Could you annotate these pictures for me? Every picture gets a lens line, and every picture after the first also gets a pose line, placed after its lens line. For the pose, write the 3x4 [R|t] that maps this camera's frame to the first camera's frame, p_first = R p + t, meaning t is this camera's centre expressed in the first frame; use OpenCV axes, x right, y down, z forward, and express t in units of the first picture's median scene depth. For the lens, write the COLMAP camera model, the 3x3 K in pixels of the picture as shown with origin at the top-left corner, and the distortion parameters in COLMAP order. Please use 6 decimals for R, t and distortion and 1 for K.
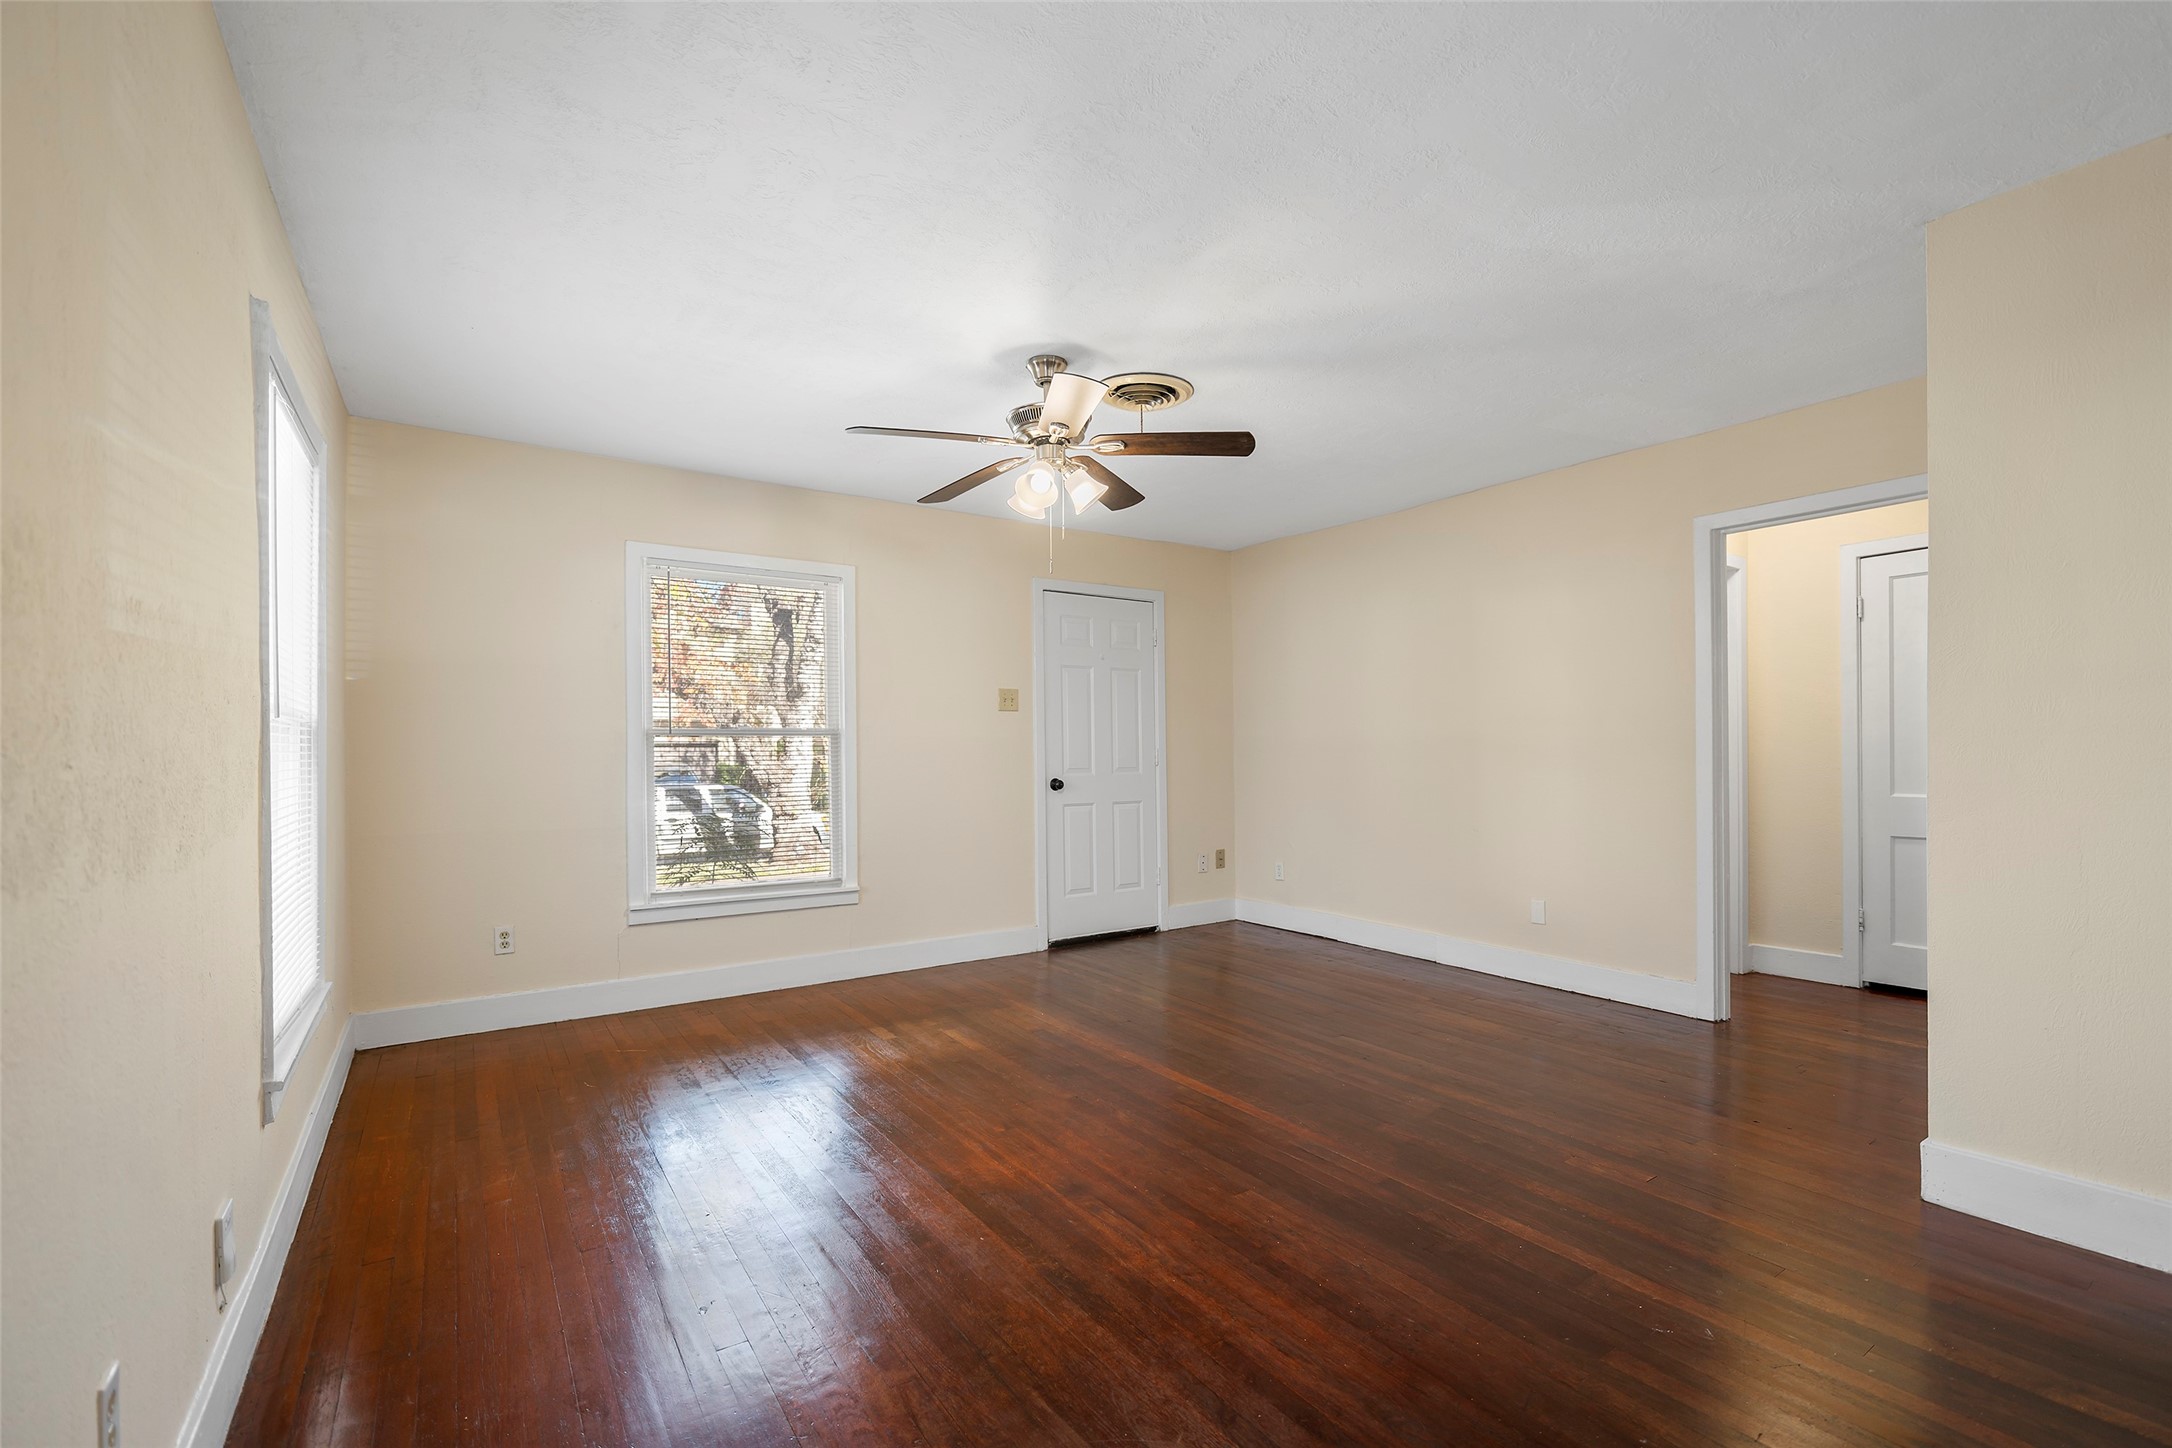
lens RADIAL K [[911.0, 0, 1086.7], [0, 911.0, 745.0], [0, 0, 1]] dist [-0.015792, 0.000029]
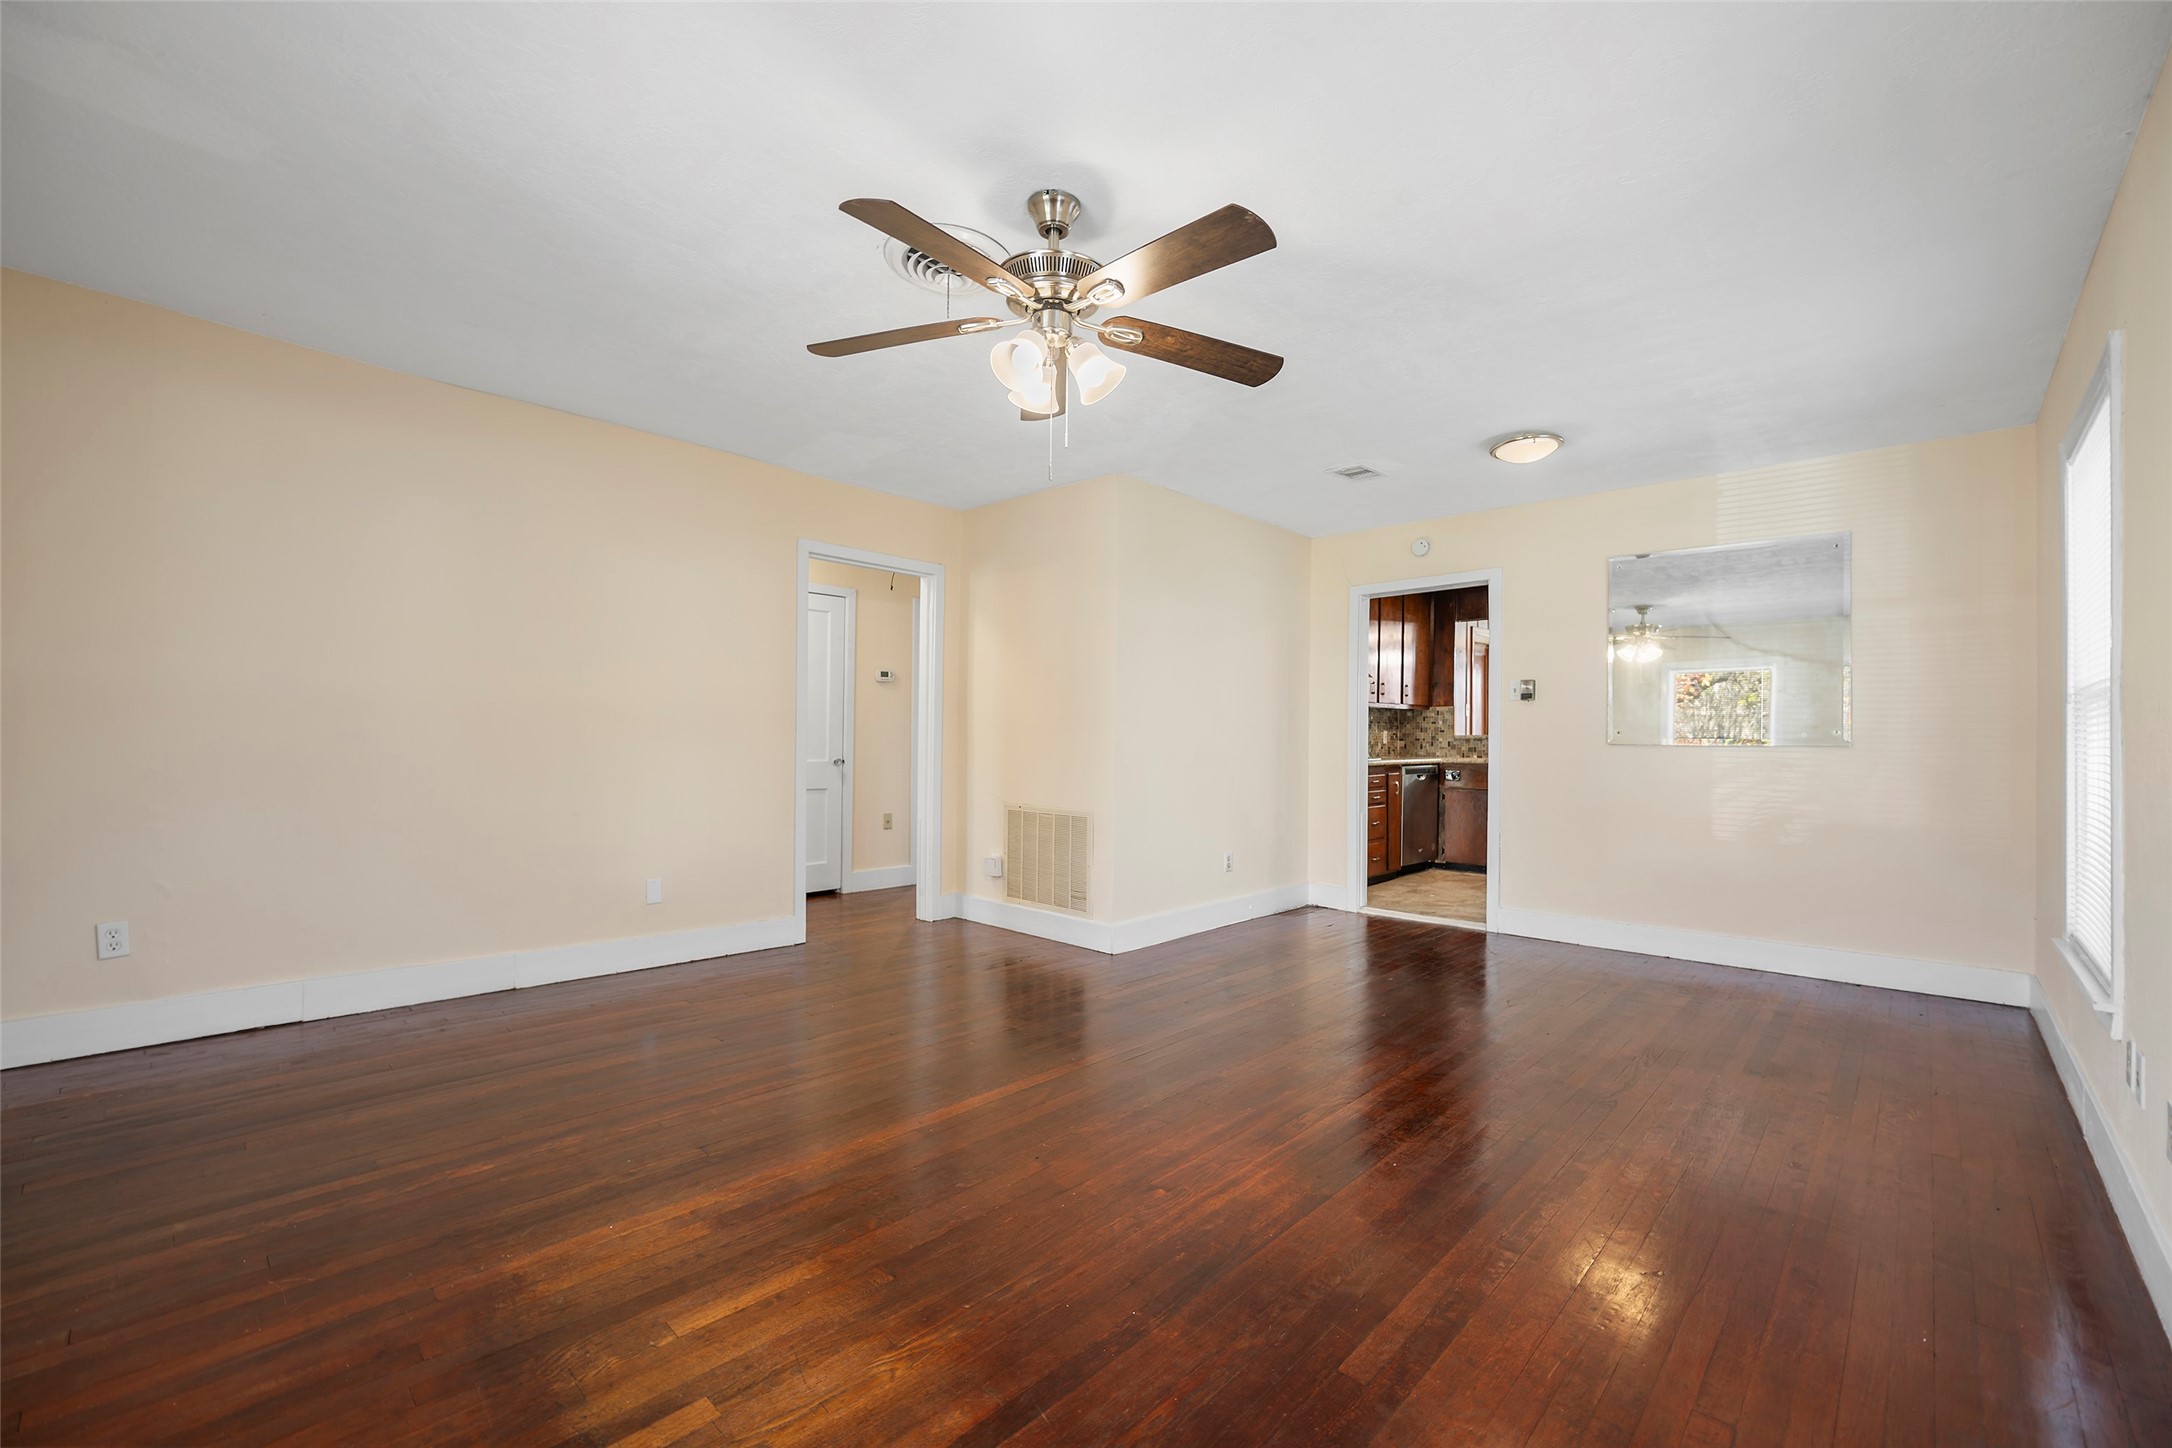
lens RADIAL K [[894.9, 0, 1086.0], [0, 894.9, 724.0], [0, 0, 1]] dist [-0.014882, -0.000021]
pose [[-0.200807, 0.017116, 0.979481, -0.642662], [-0.022292, 0.999509, -0.022036, 0.024065], [-0.979377, -0.026259, -0.200327, 0.926757]]
